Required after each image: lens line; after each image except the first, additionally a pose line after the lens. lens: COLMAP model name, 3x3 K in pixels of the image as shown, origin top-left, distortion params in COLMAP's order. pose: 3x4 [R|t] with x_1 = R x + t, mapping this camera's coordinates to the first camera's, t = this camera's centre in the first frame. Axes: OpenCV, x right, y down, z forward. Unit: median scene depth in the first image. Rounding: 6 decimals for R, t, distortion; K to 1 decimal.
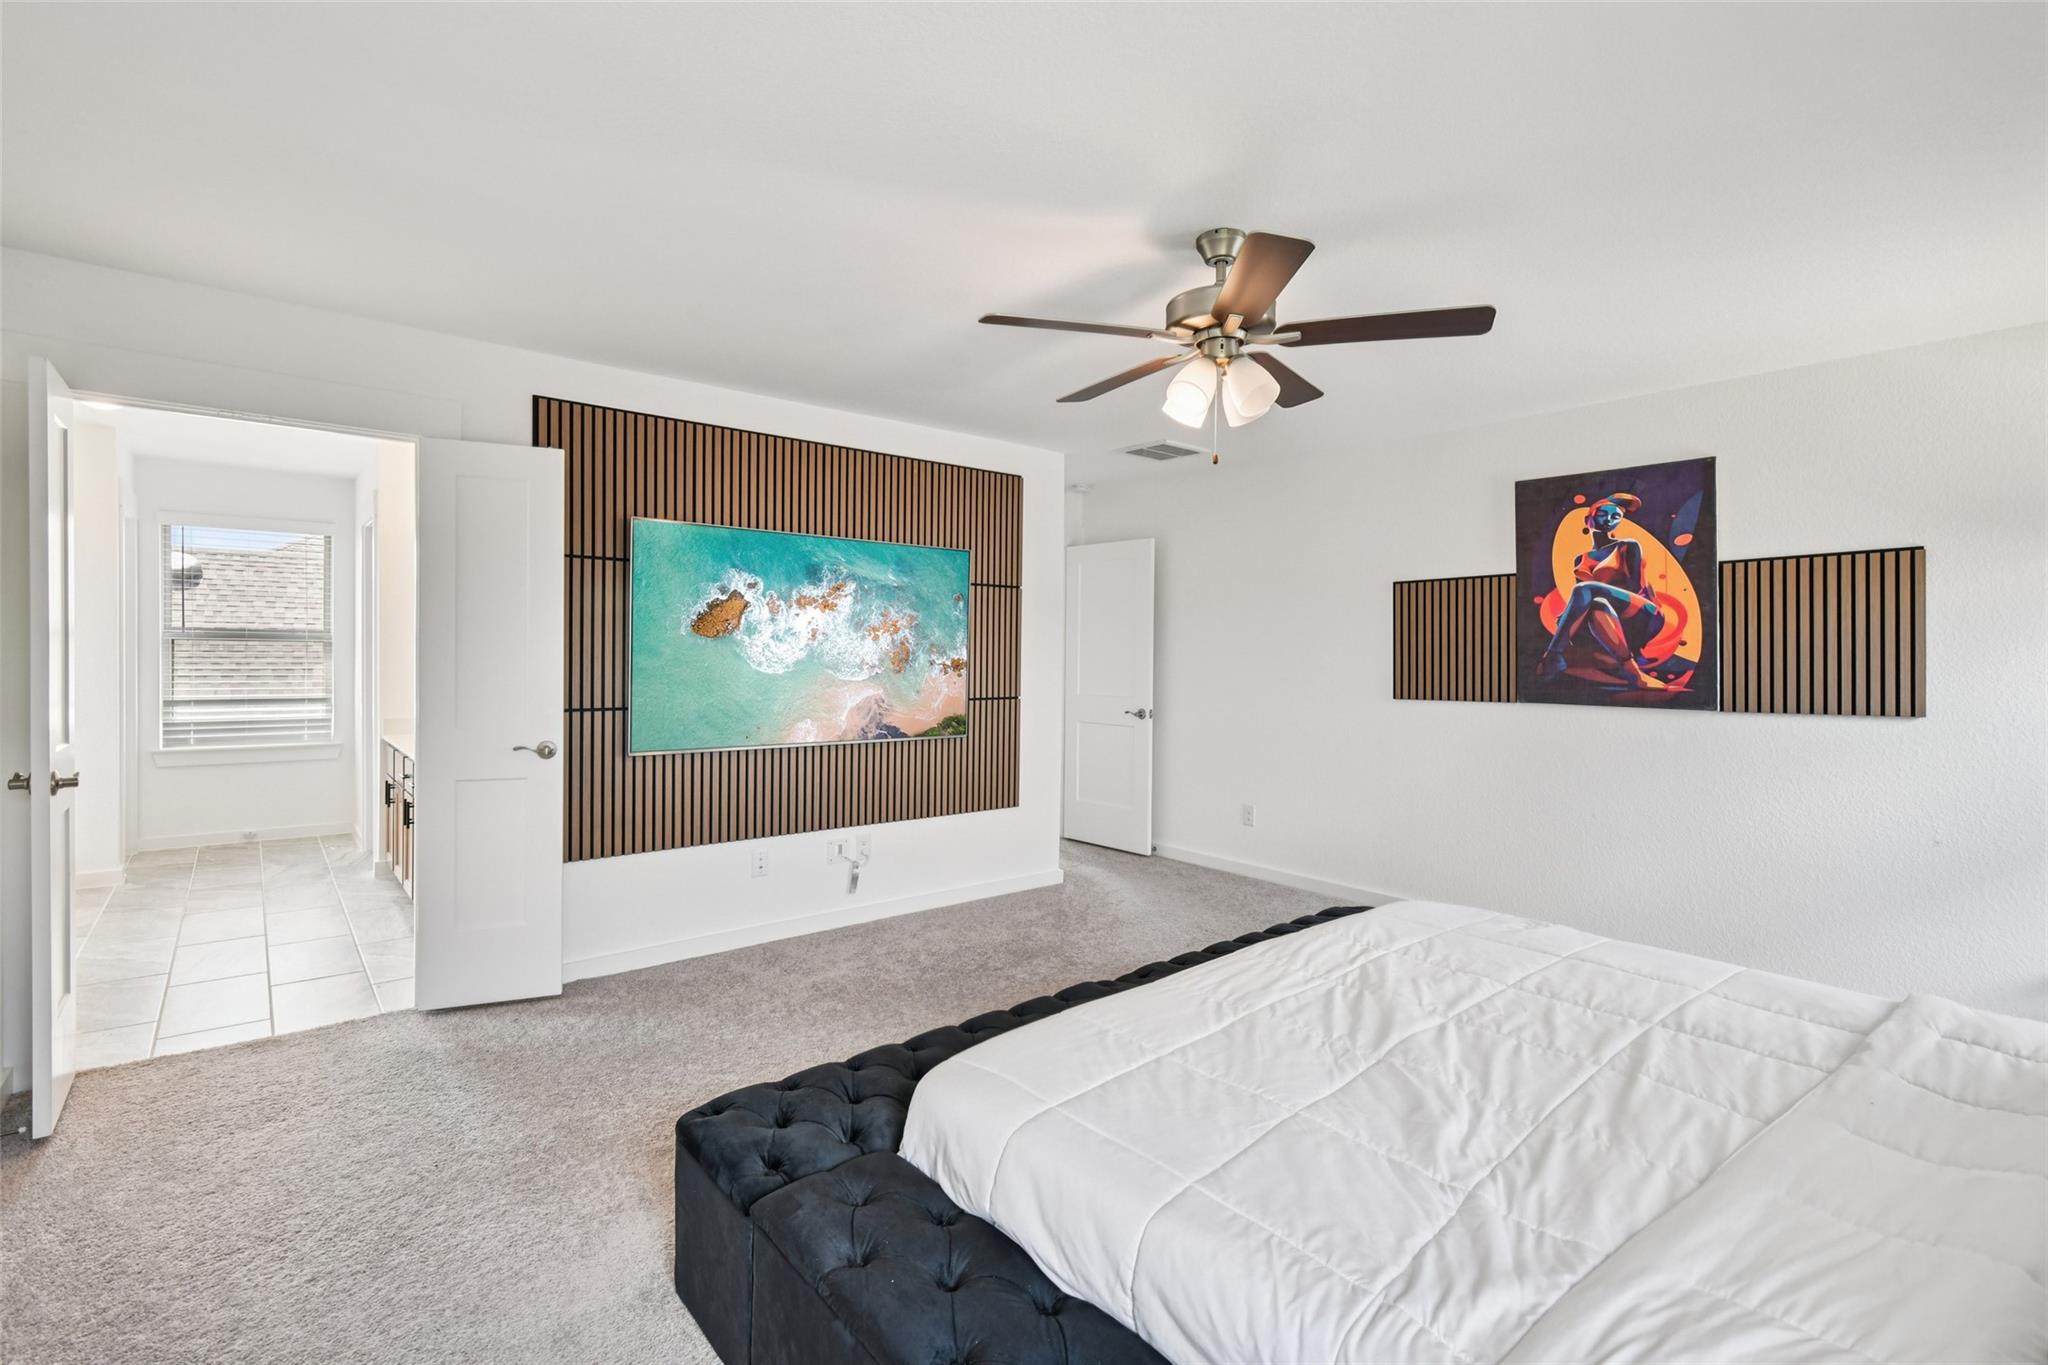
lens RADIAL K [[932.4, 0, 1029.0], [0, 932.4, 640.2], [0, 0, 1]] dist [-0.010569, -0.002372]
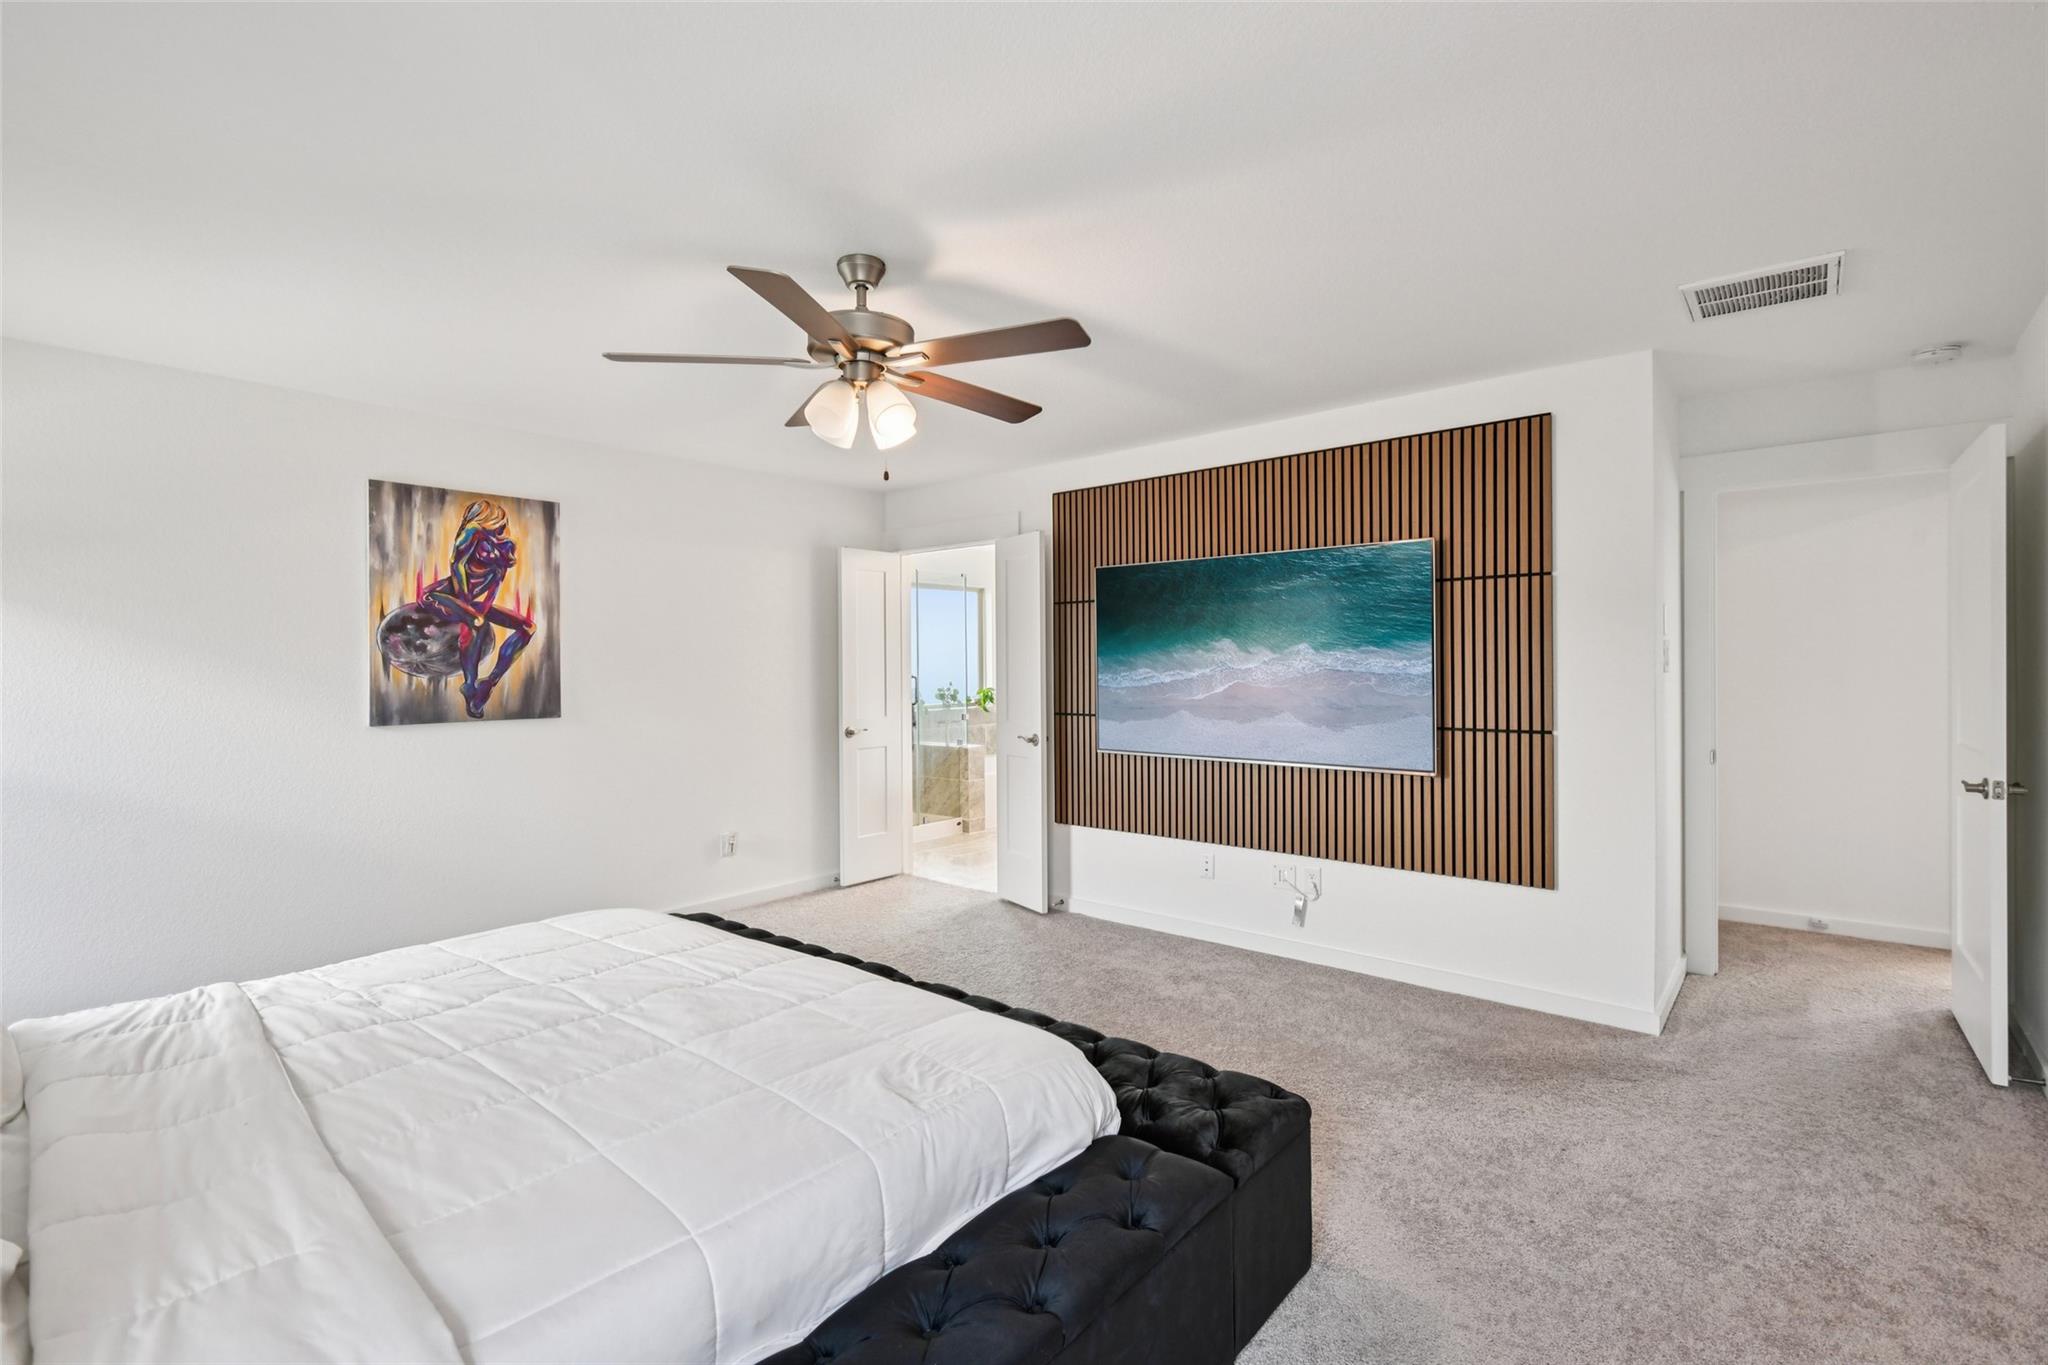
lens RADIAL K [[932.4, 0, 1025.1], [0, 932.4, 676.3], [0, 0, 1]] dist [-0.010569, -0.002372]
pose [[0.176318, -0.003659, -0.984326, 0.758953], [0.016912, 0.999857, -0.000687, 0.016328], [0.984188, -0.016526, 0.176355, 0.619971]]
